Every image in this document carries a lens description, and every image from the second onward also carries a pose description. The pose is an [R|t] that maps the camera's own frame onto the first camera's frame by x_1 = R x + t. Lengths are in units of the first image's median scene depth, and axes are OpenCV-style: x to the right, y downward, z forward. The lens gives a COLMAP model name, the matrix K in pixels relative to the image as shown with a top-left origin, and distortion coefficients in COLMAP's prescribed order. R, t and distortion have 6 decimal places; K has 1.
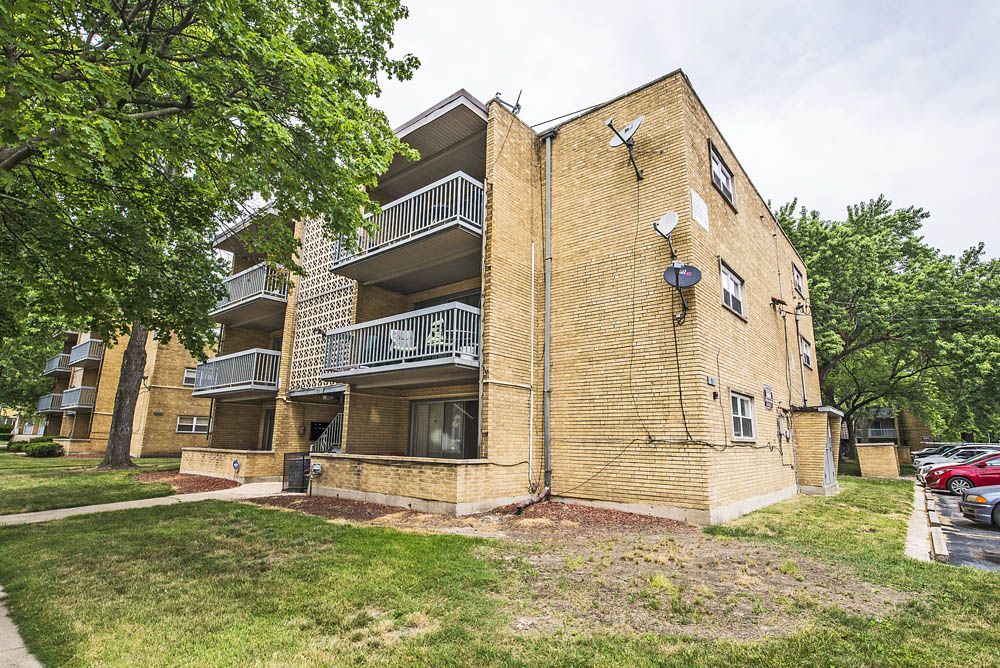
lens RADIAL K [[495.6, 0, 504.6], [0, 495.6, 335.6], [0, 0, 1]] dist [-0.006740, -0.002699]
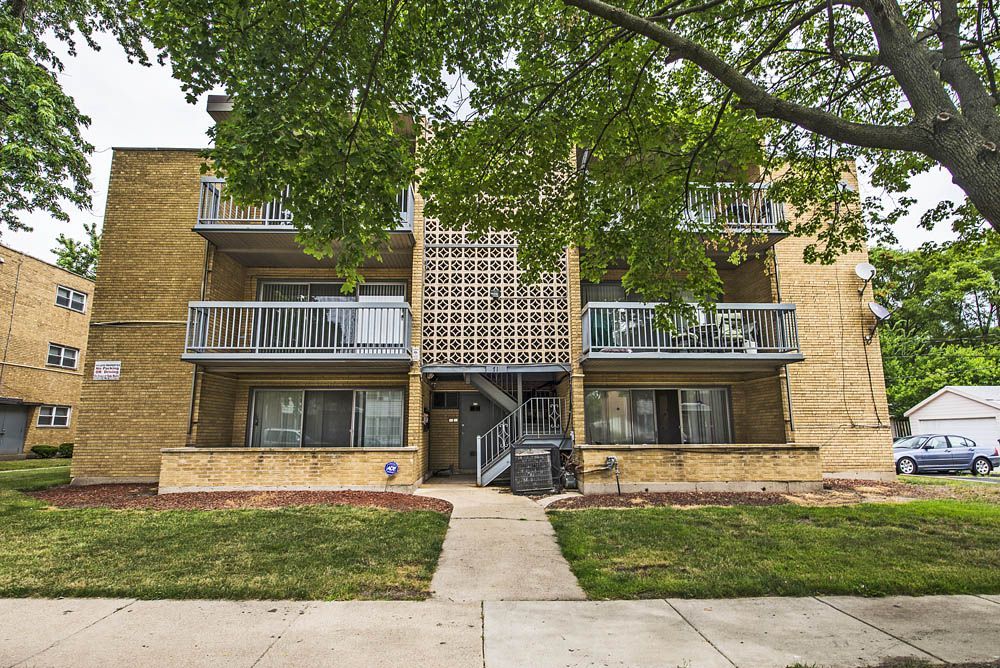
lens RADIAL K [[495.6, 0, 497.0], [0, 495.6, 346.0], [0, 0, 1]] dist [-0.006740, -0.002699]
pose [[0.758174, 0.093548, 0.645306, -1.146398], [-0.123517, 0.992342, 0.001265, 0.094089], [-0.640246, -0.080665, 0.763923, 0.503133]]
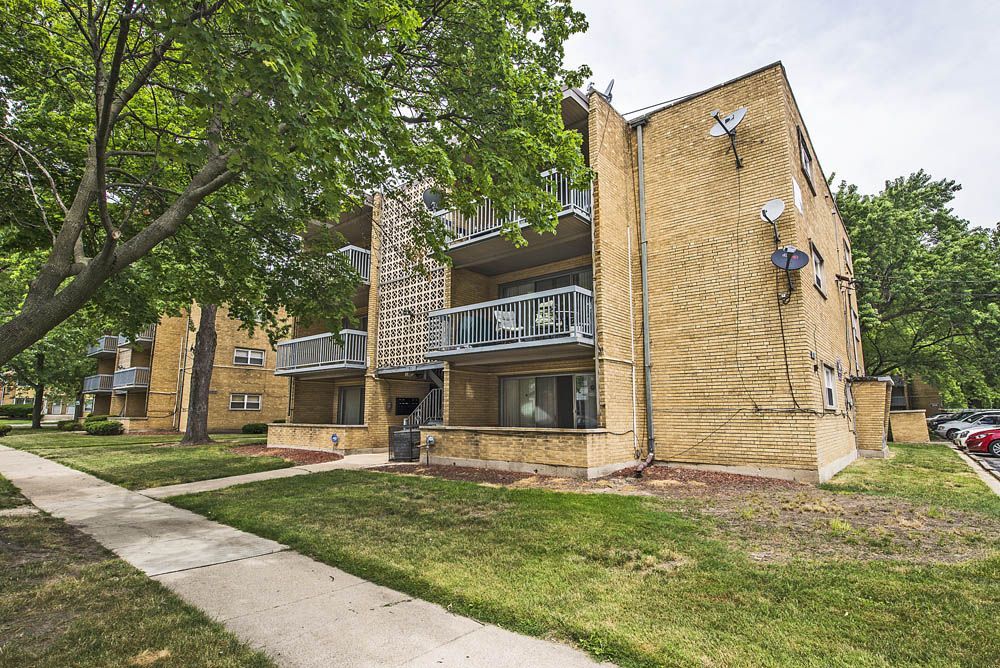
lens RADIAL K [[495.6, 0, 504.0], [0, 495.6, 334.6], [0, 0, 1]] dist [-0.006740, -0.002699]
pose [[0.999898, -0.014266, -0.000846, -0.222178], [0.014290, 0.998601, 0.050911, -0.015961], [0.000119, -0.050918, 0.998703, -0.076816]]
